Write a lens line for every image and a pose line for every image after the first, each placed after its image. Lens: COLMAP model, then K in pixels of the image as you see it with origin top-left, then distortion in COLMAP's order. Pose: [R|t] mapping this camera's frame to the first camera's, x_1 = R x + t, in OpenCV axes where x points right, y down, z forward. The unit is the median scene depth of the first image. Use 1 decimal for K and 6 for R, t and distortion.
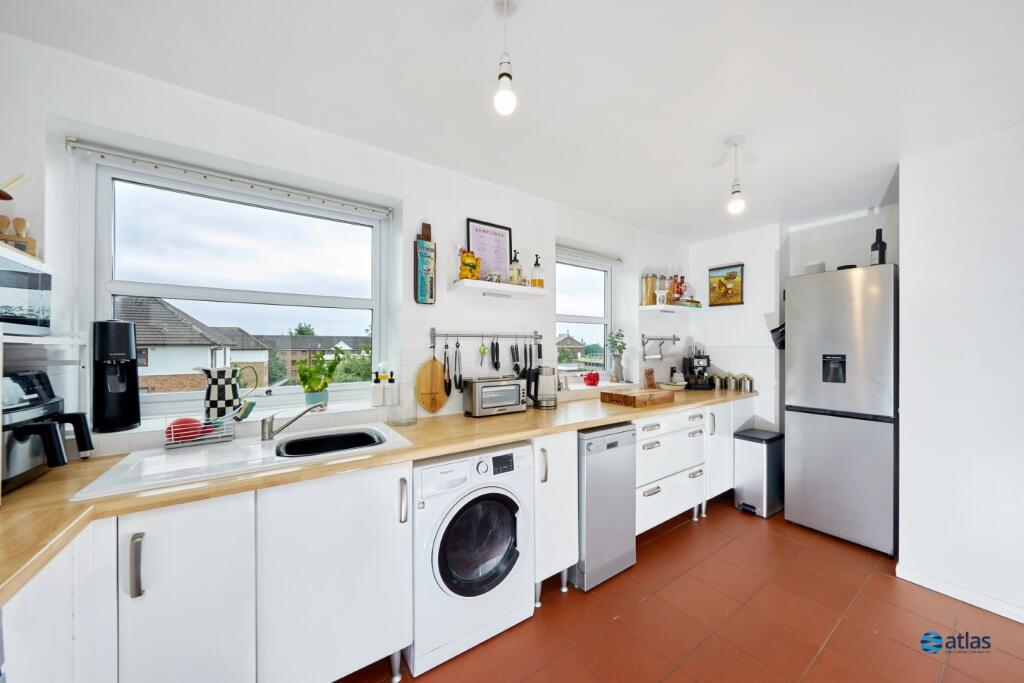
lens RADIAL K [[335.6, 0, 508.3], [0, 335.6, 346.2], [0, 0, 1]] dist [-0.000481, -0.000002]
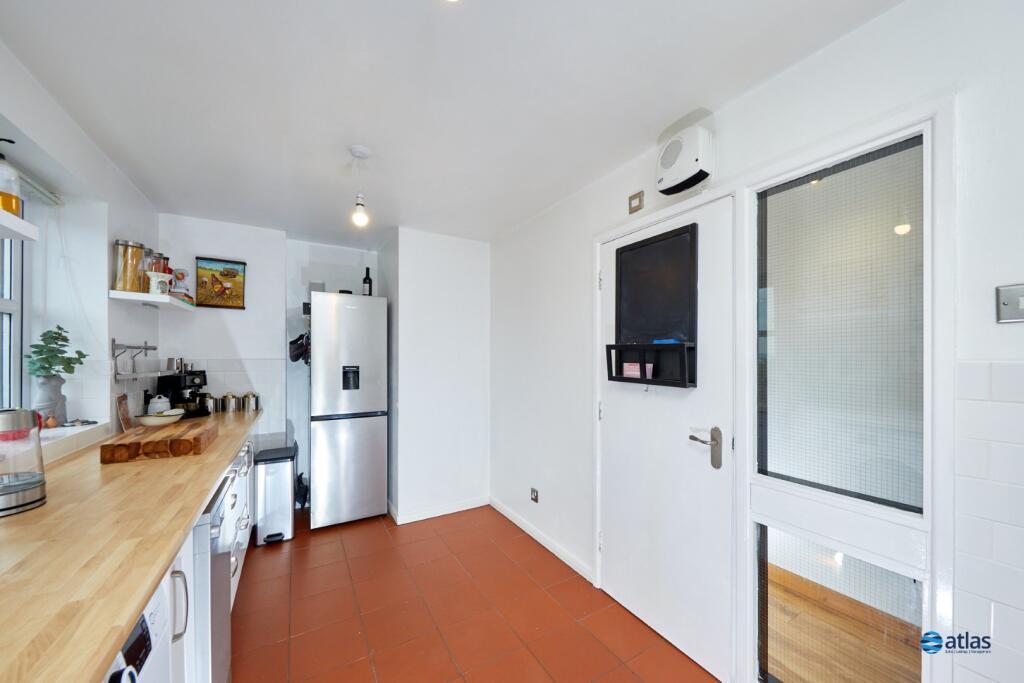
lens RADIAL K [[379.7, 0, 513.7], [0, 379.7, 357.8], [0, 0, 1]] dist [0.000124, -0.000017]
pose [[0.059762, 0.002186, 0.998210, -0.282741], [-0.000544, 0.999998, -0.002157, -0.000214], [-0.998212, -0.000414, 0.059763, 0.318481]]
